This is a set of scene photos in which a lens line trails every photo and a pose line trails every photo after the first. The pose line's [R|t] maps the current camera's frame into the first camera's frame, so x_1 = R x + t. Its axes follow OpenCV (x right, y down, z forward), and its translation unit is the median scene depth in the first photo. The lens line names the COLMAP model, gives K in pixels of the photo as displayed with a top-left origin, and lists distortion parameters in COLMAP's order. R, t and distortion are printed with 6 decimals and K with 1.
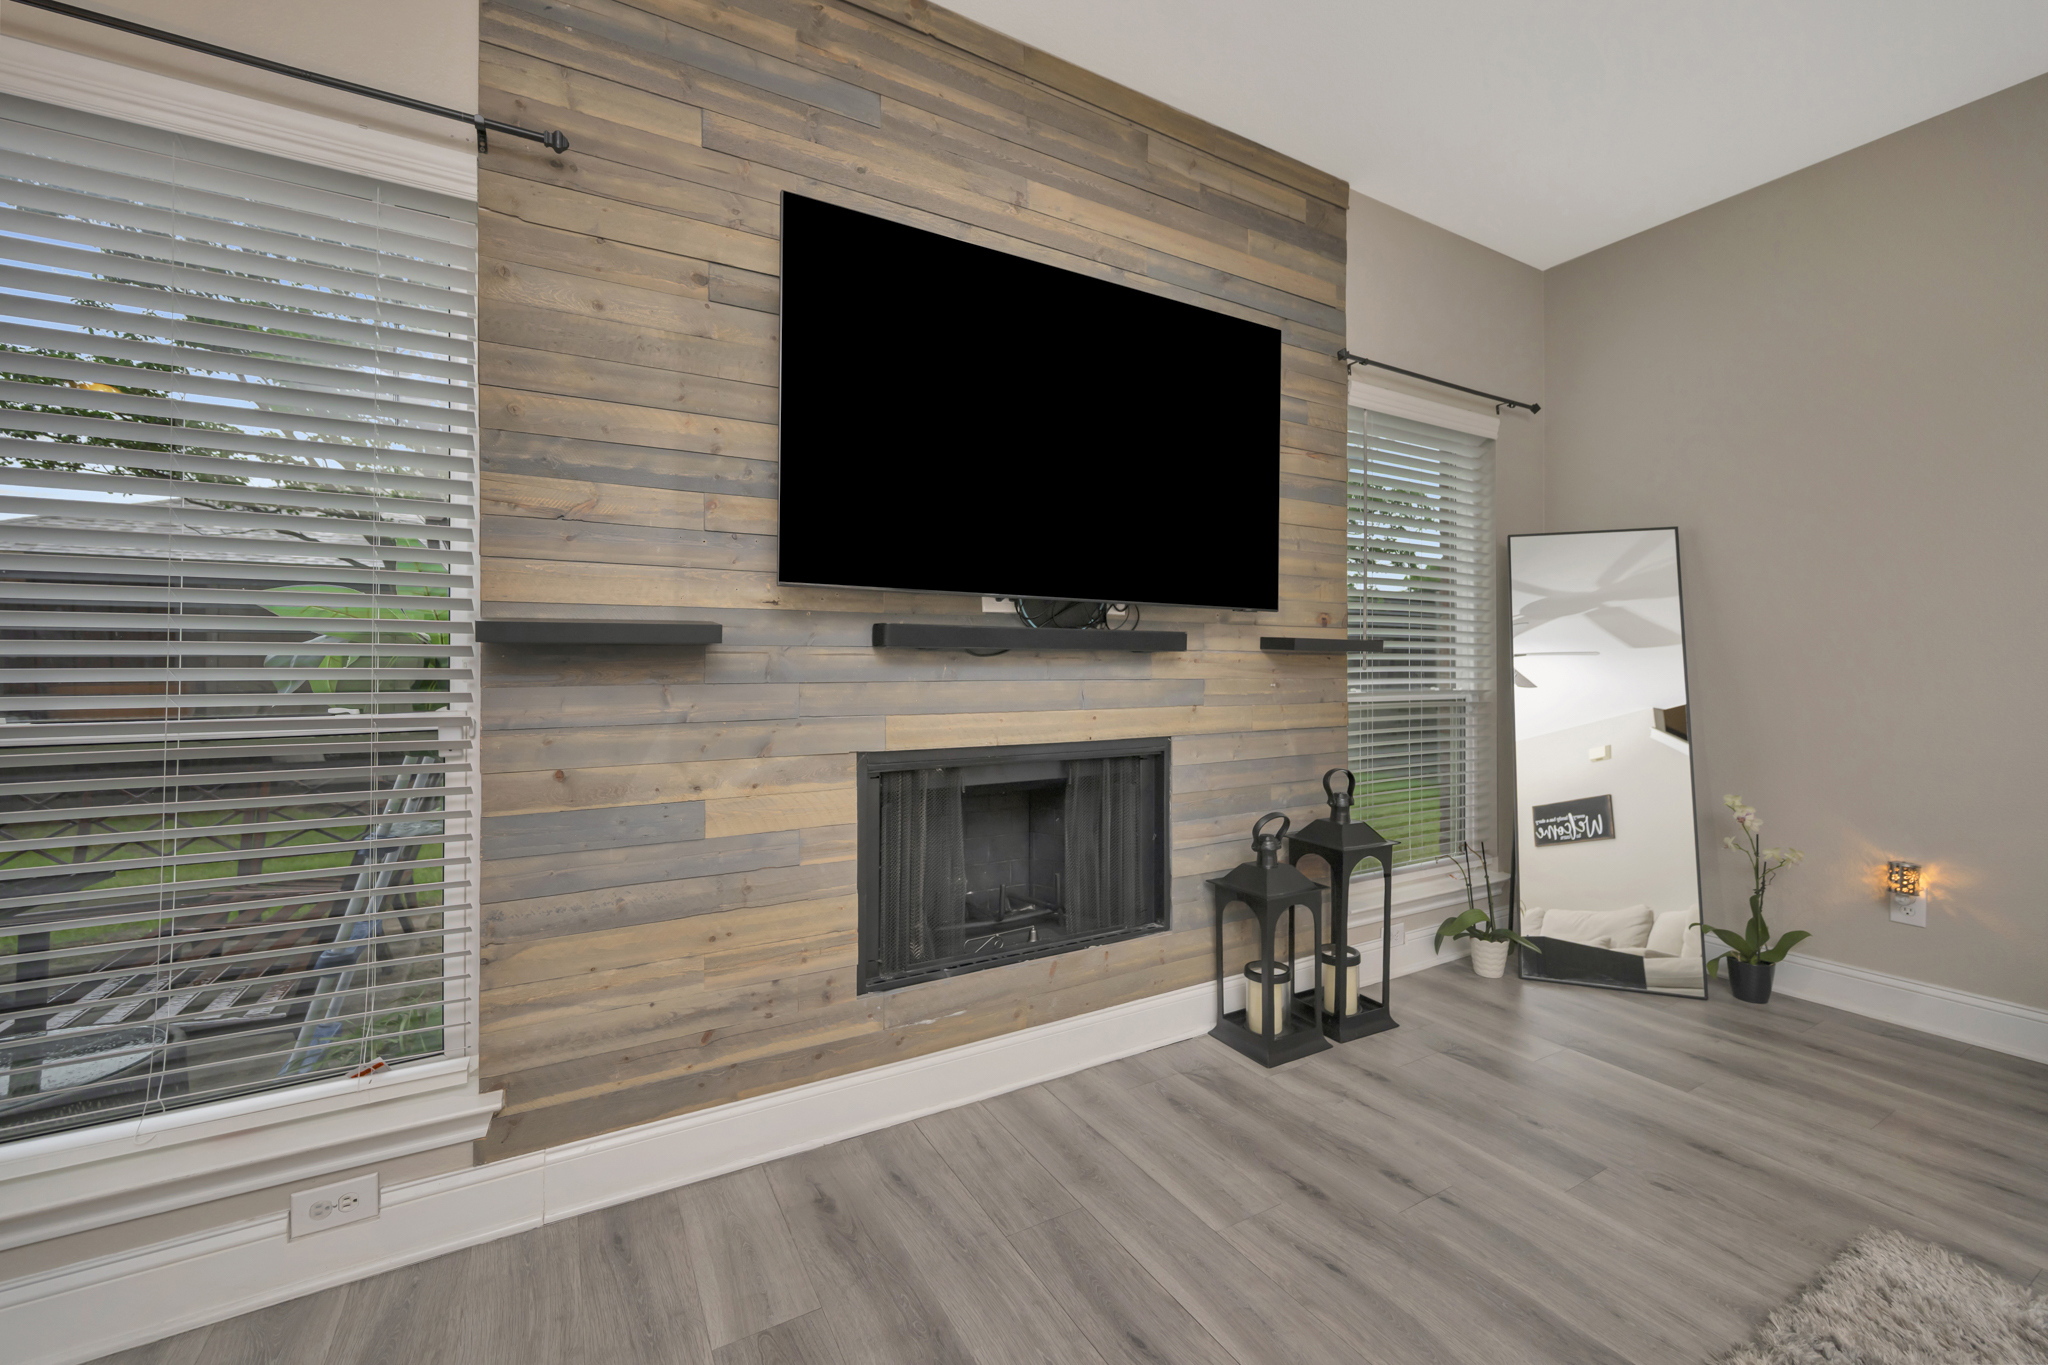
lens RADIAL K [[836.2, 0, 1024.0], [0, 836.2, 682.5], [0, 0, 1]] dist [-0.001098, -0.000079]
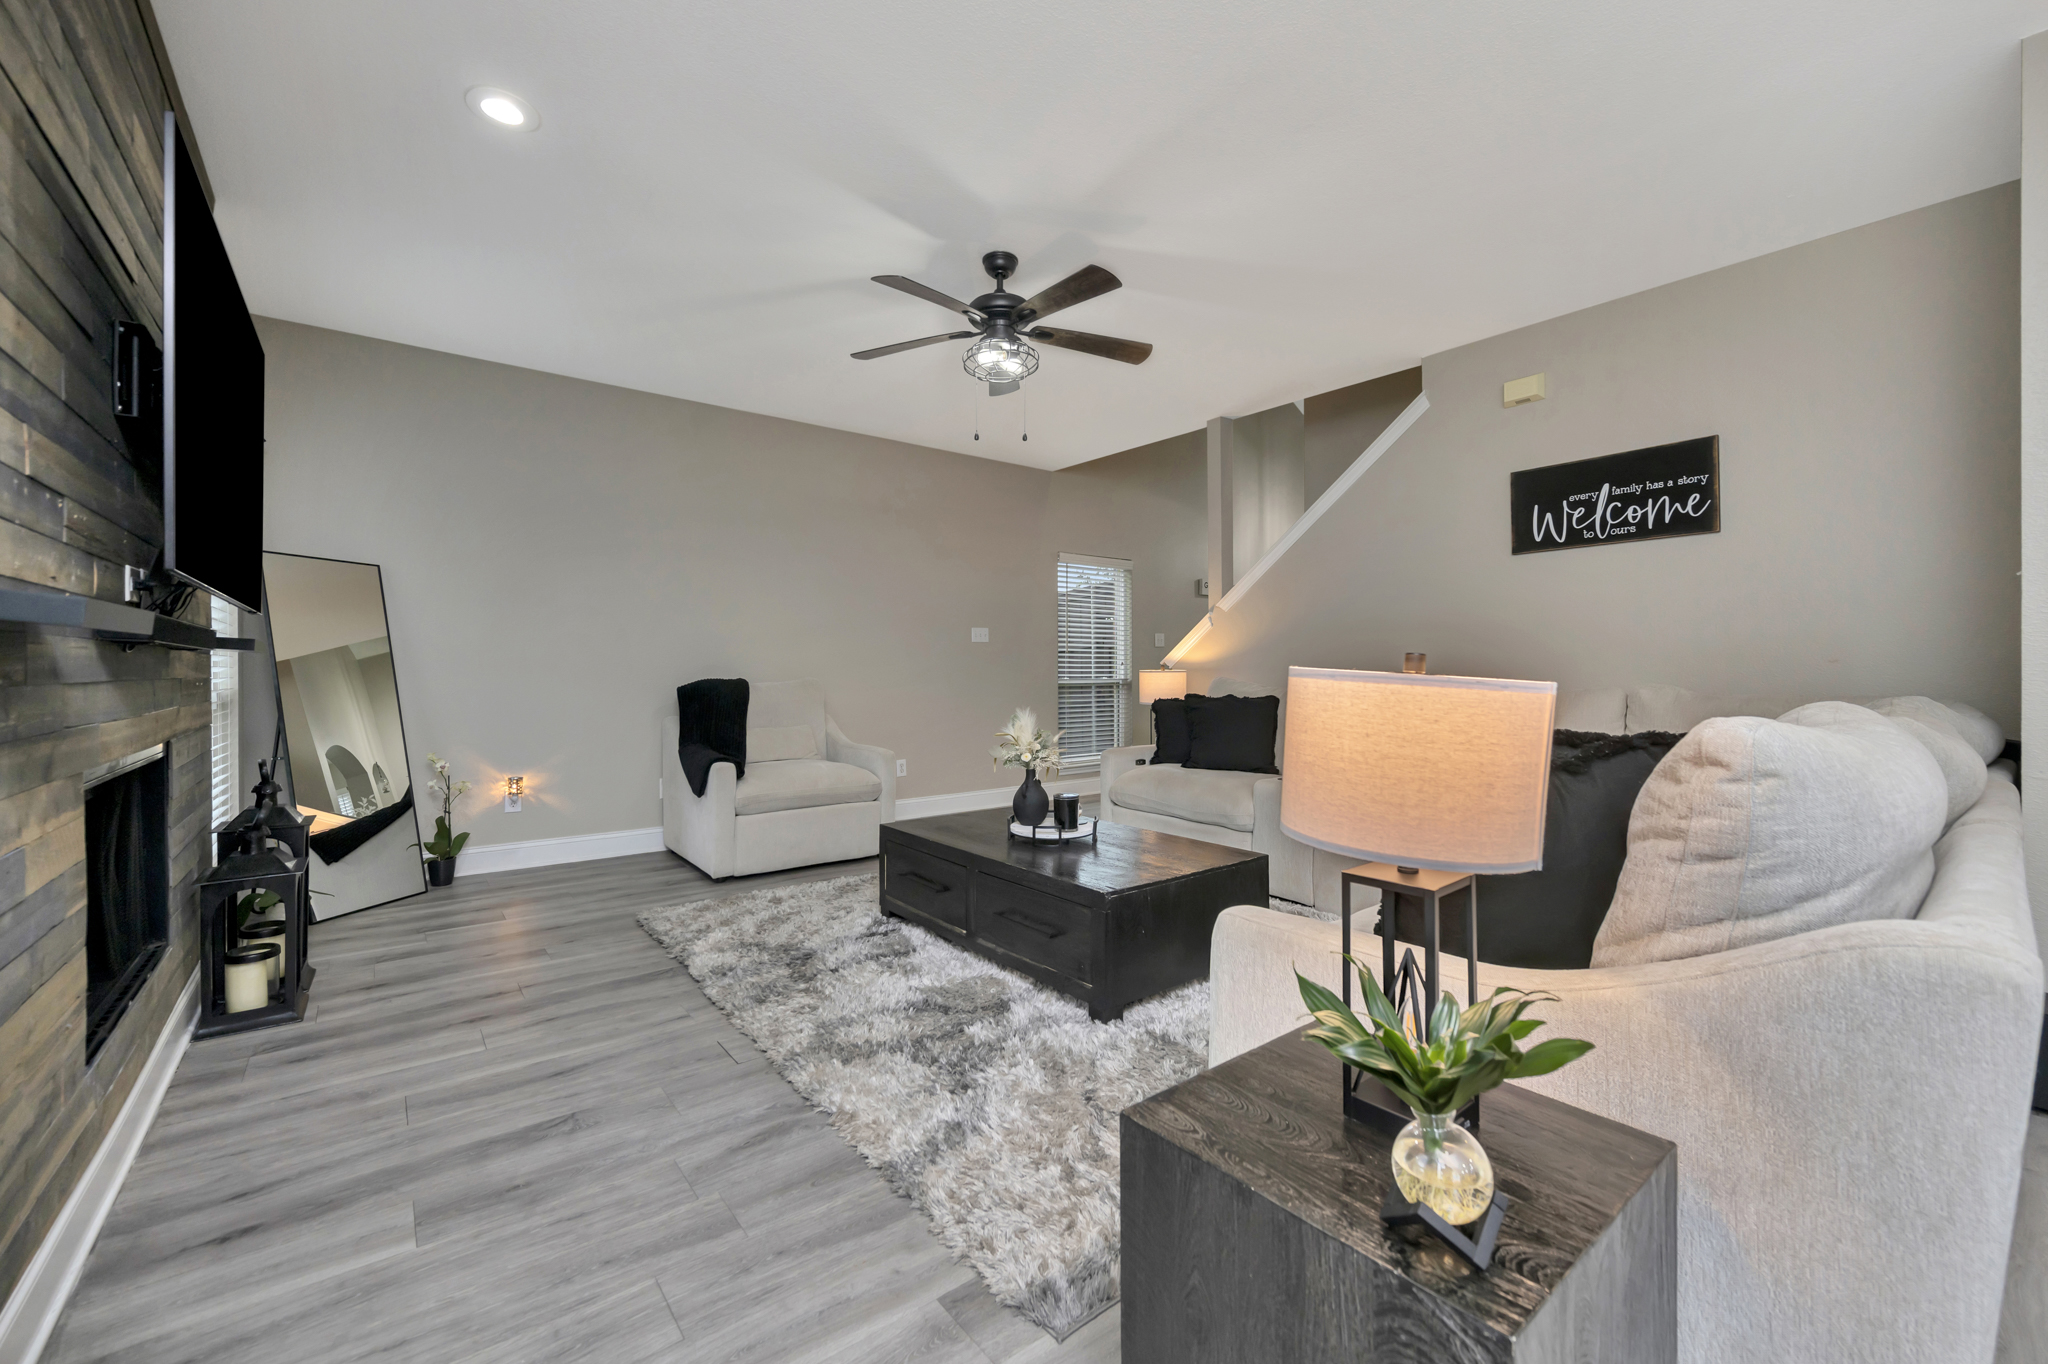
lens RADIAL K [[836.2, 0, 1024.0], [0, 836.2, 682.0], [0, 0, 1]] dist [-0.001098, -0.000079]
pose [[-0.146259, -0.011655, 0.989178, -1.218213], [0.011816, 0.999839, 0.013528, -0.003399], [-0.989176, 0.013667, -0.146098, 0.233447]]
